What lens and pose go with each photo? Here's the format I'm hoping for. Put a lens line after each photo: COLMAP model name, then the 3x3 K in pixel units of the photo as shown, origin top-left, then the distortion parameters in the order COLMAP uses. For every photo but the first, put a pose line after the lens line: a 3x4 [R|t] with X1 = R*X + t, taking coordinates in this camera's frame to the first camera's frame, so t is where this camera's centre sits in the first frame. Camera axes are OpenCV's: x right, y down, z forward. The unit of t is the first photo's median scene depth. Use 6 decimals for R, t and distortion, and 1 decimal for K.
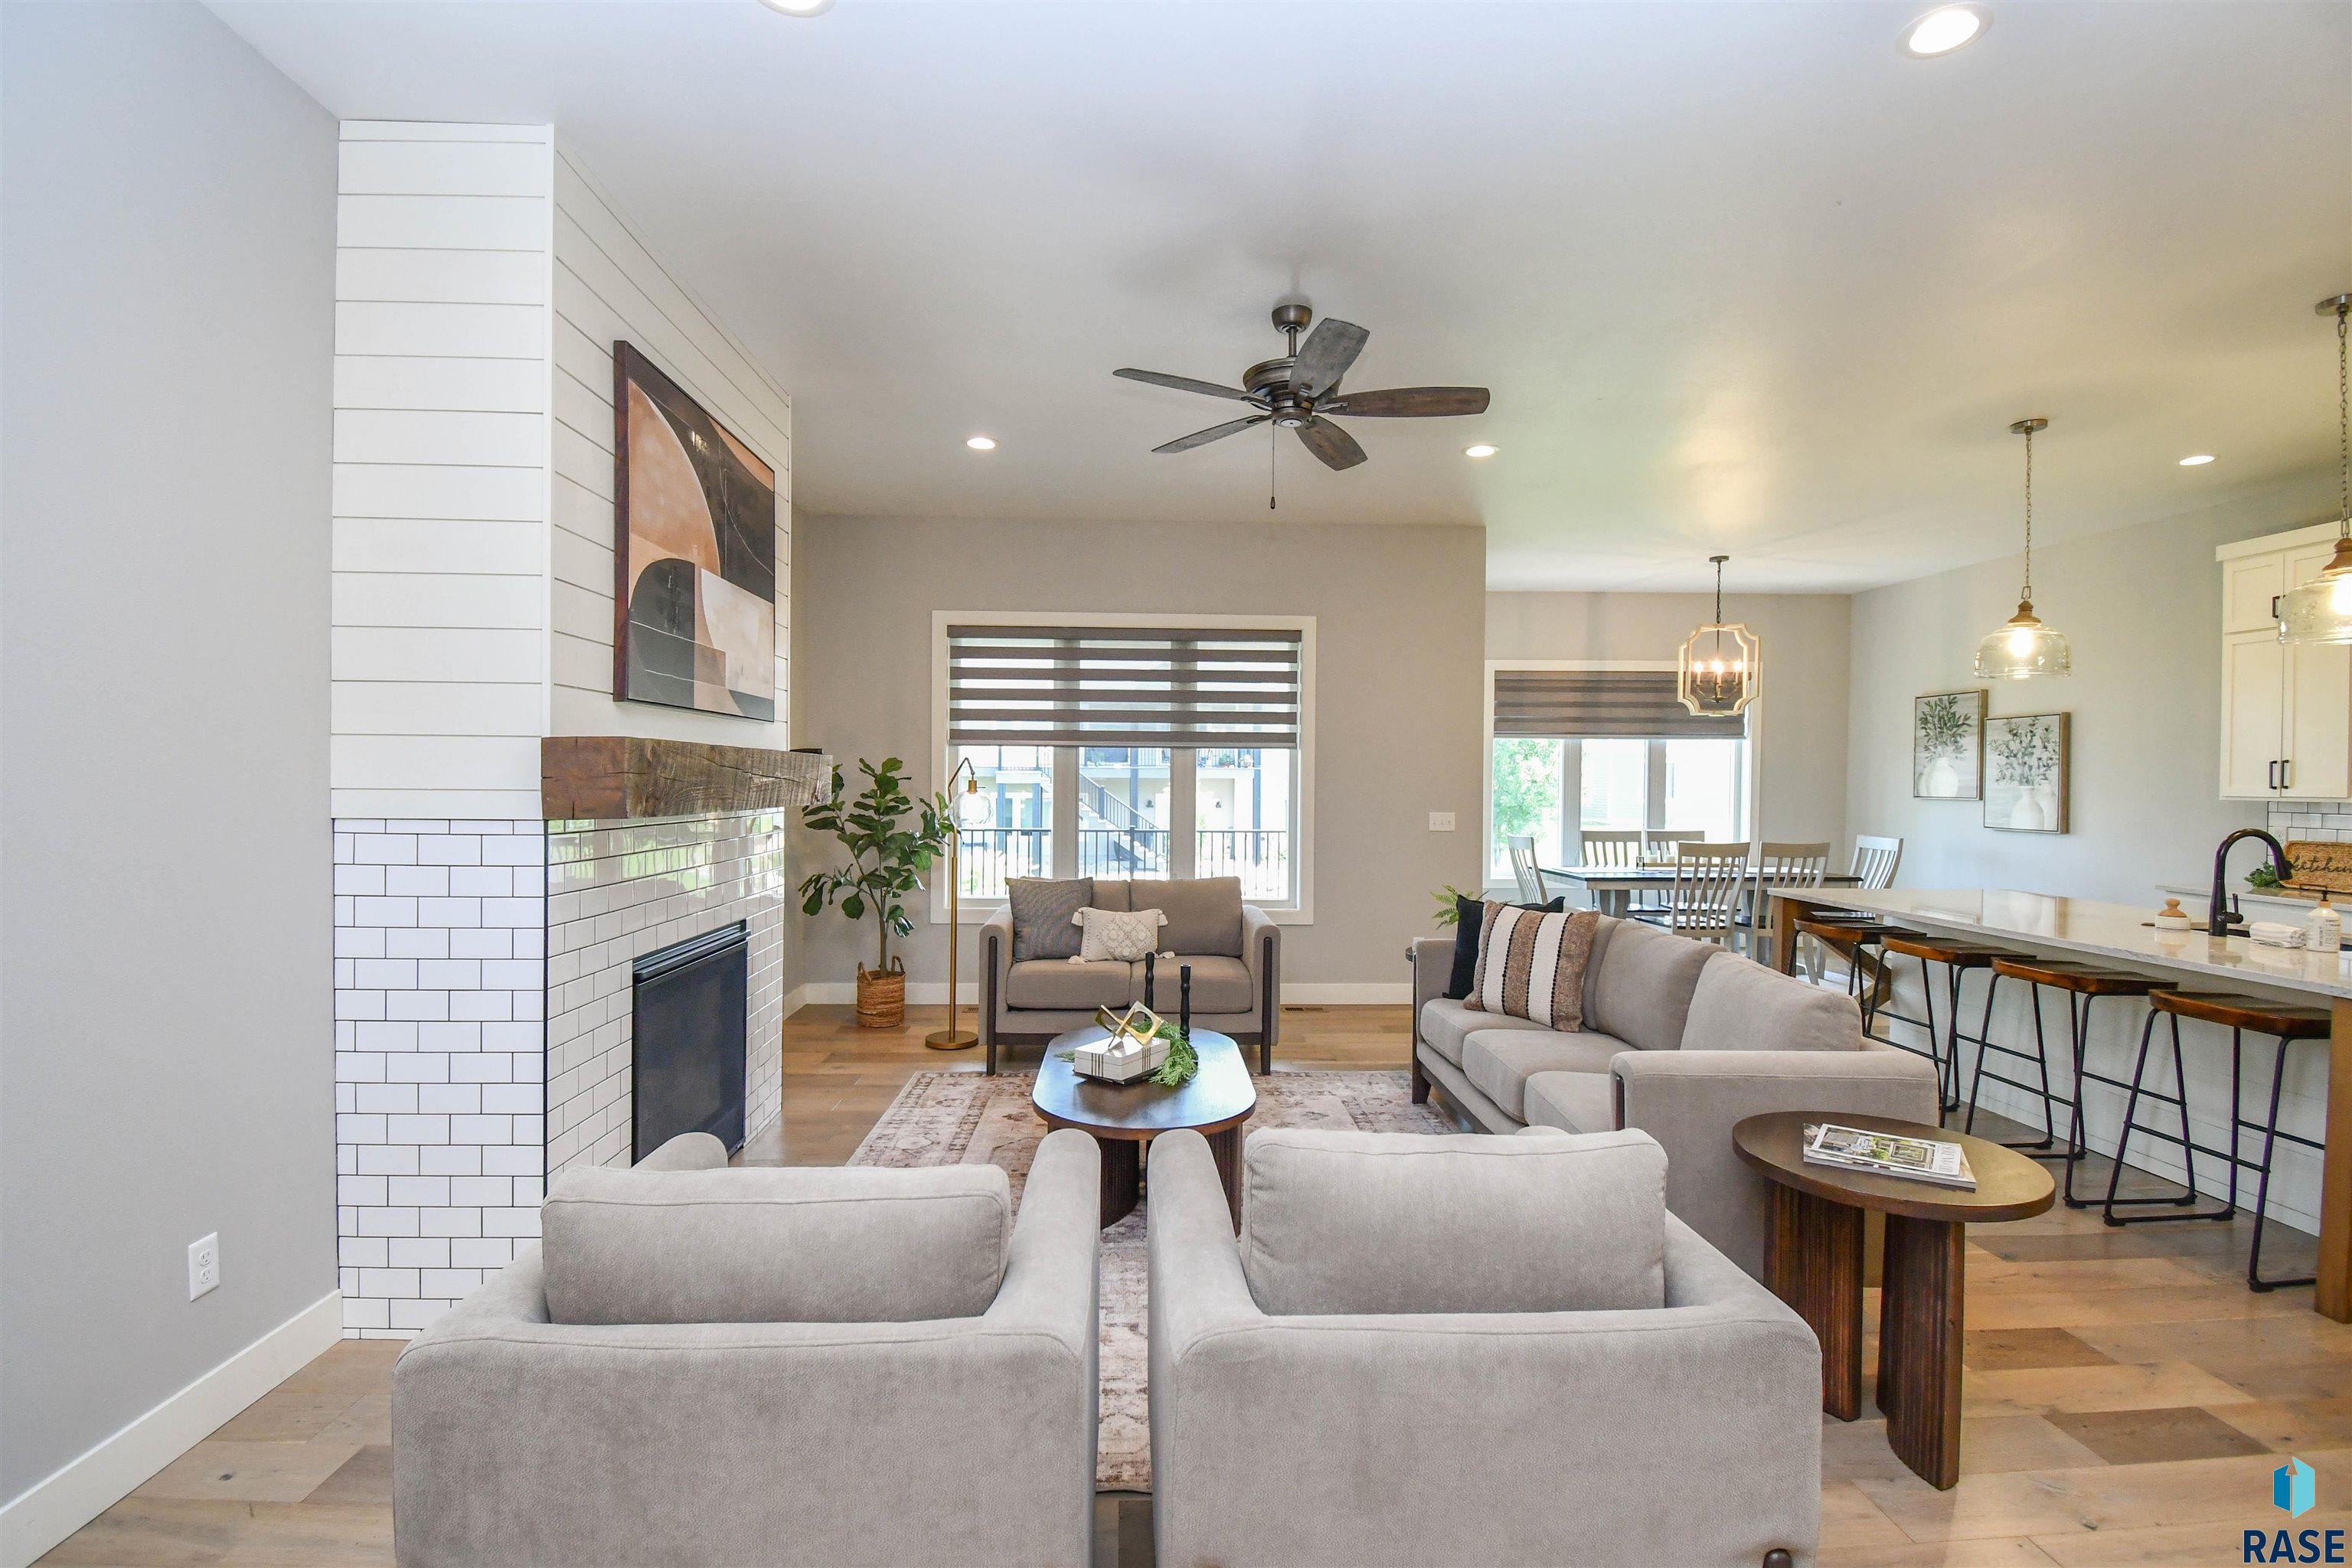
lens RADIAL K [[1069.2, 0, 1188.5], [0, 1069.2, 793.8], [0, 0, 1]] dist [0.006260, -0.013617]
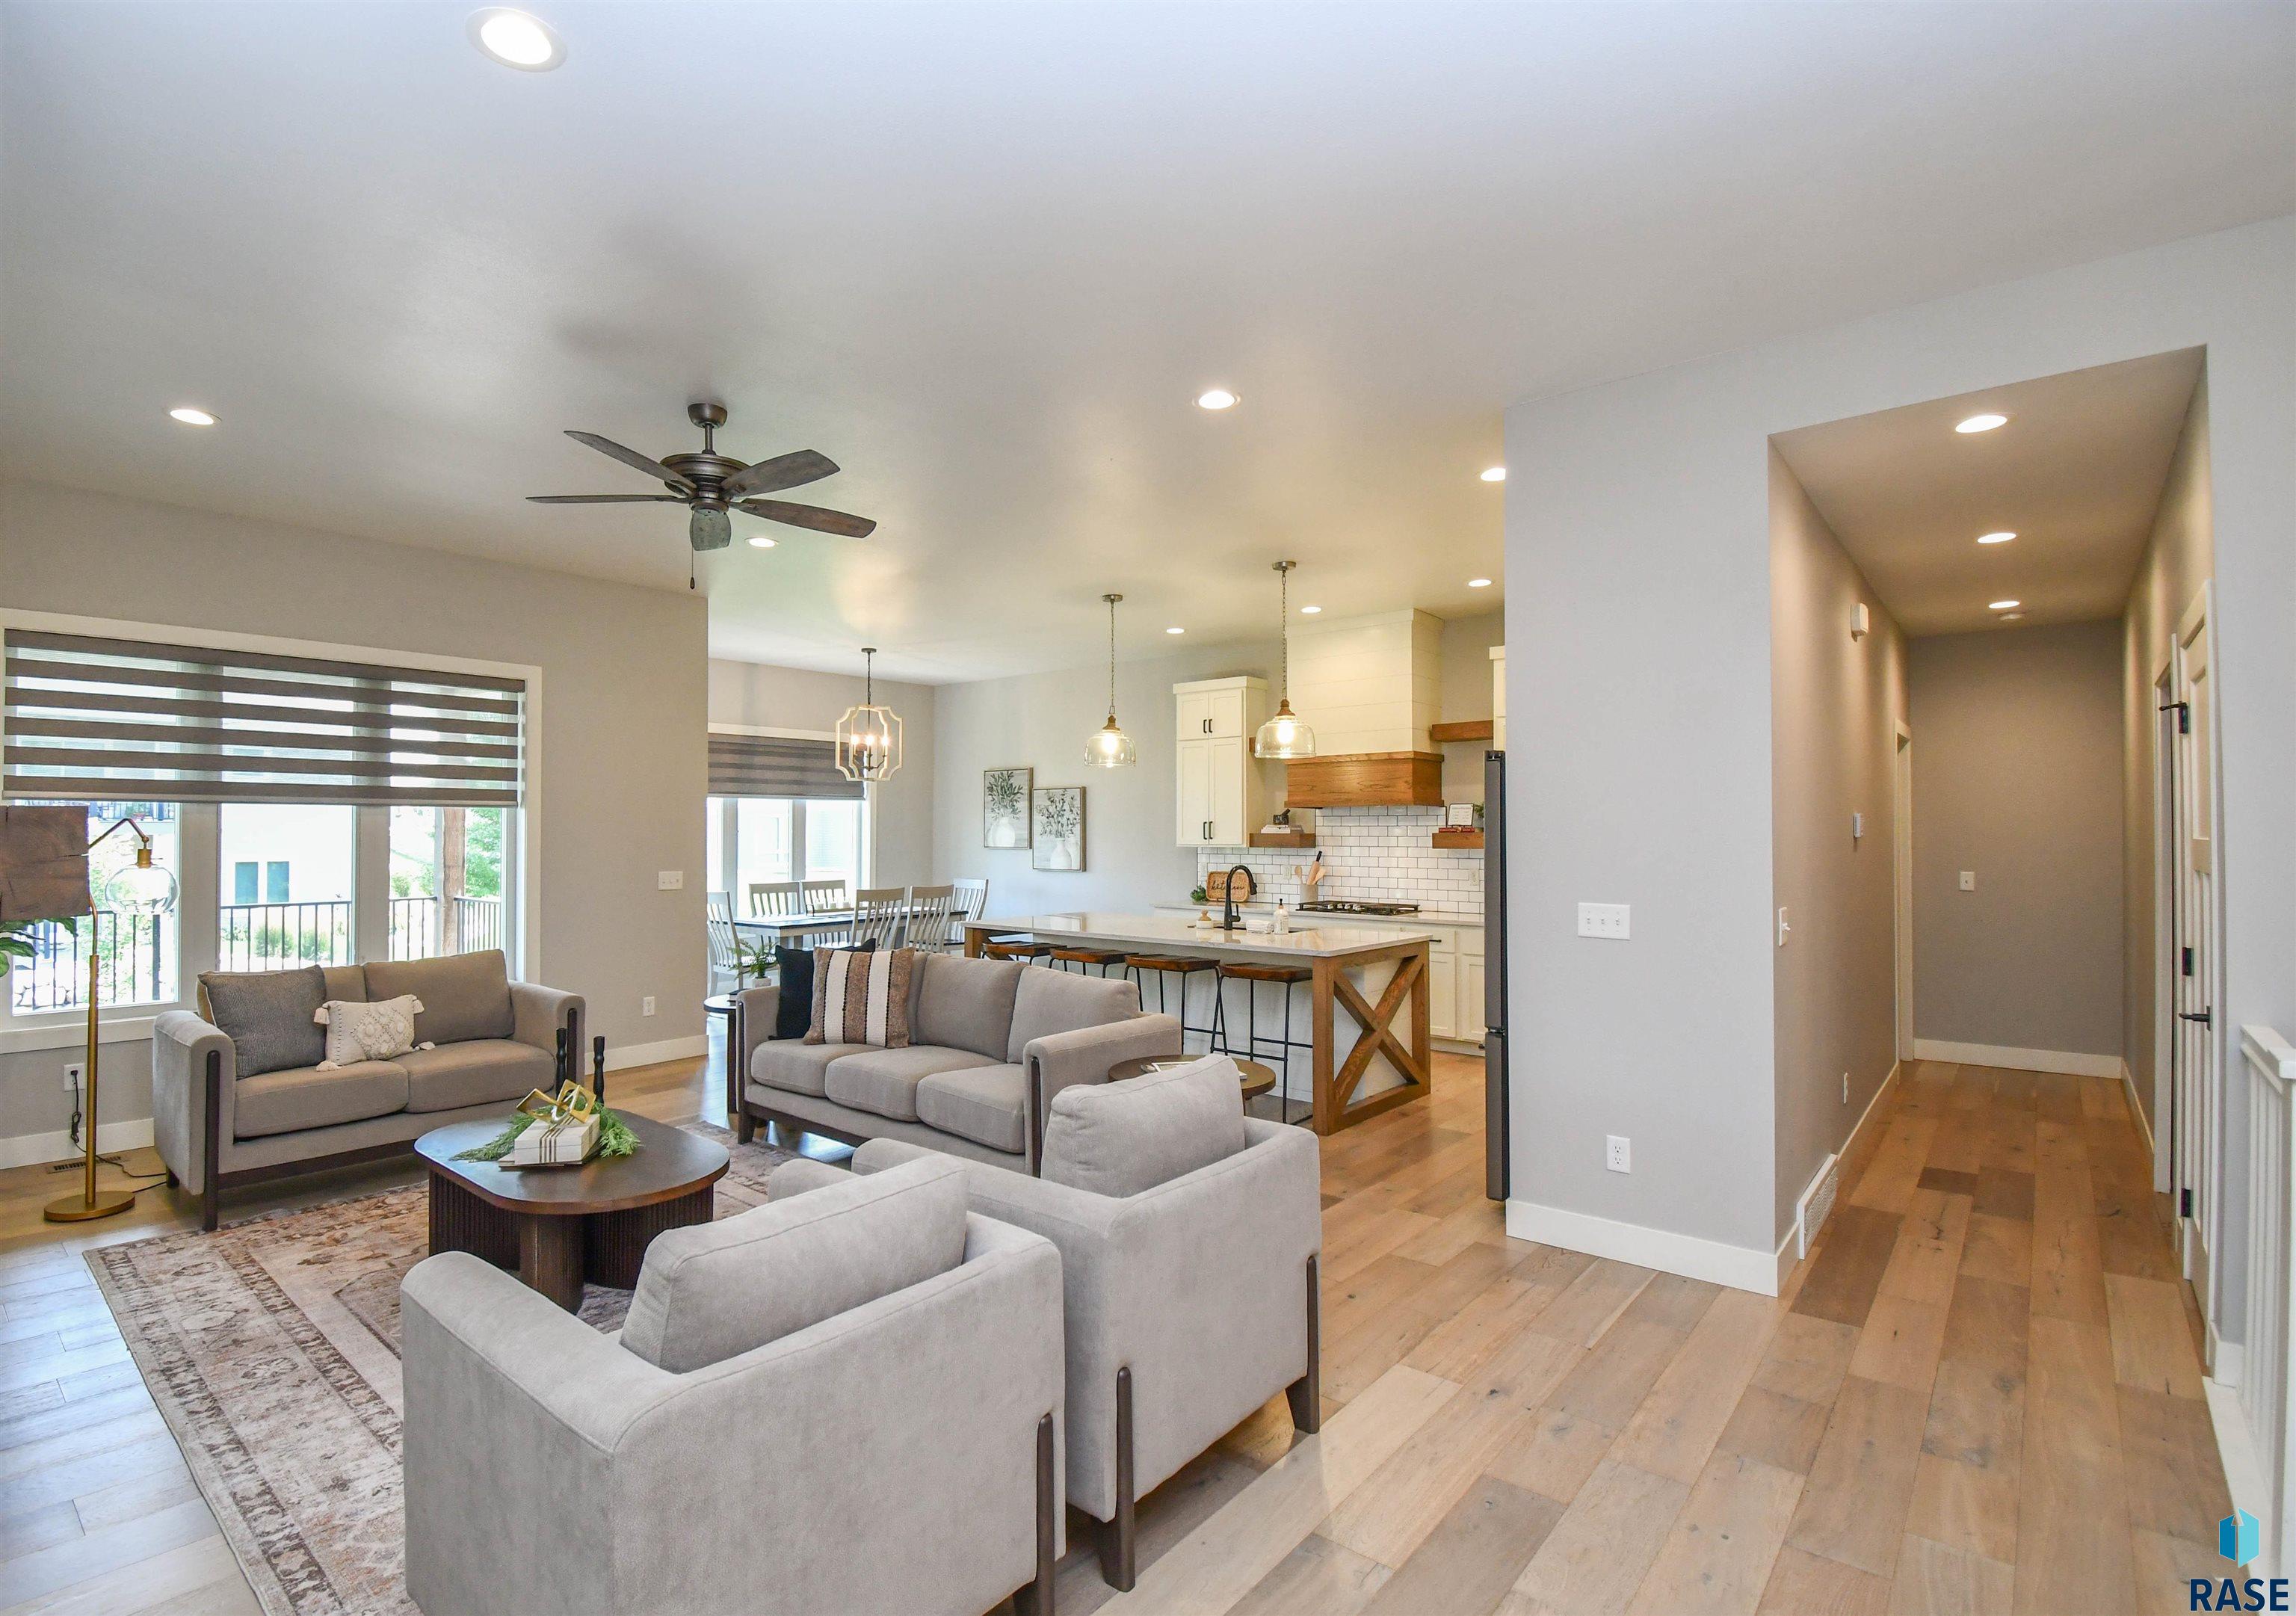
lens RADIAL K [[1054.2, 0, 1142.0], [0, 1054.2, 814.6], [0, 0, 1]] dist [0.000547, -0.002680]
pose [[0.678001, 0.006325, 0.735034, -0.256789], [0.015178, 0.999629, -0.022602, -0.009099], [-0.734905, 0.026481, 0.677653, -0.017272]]
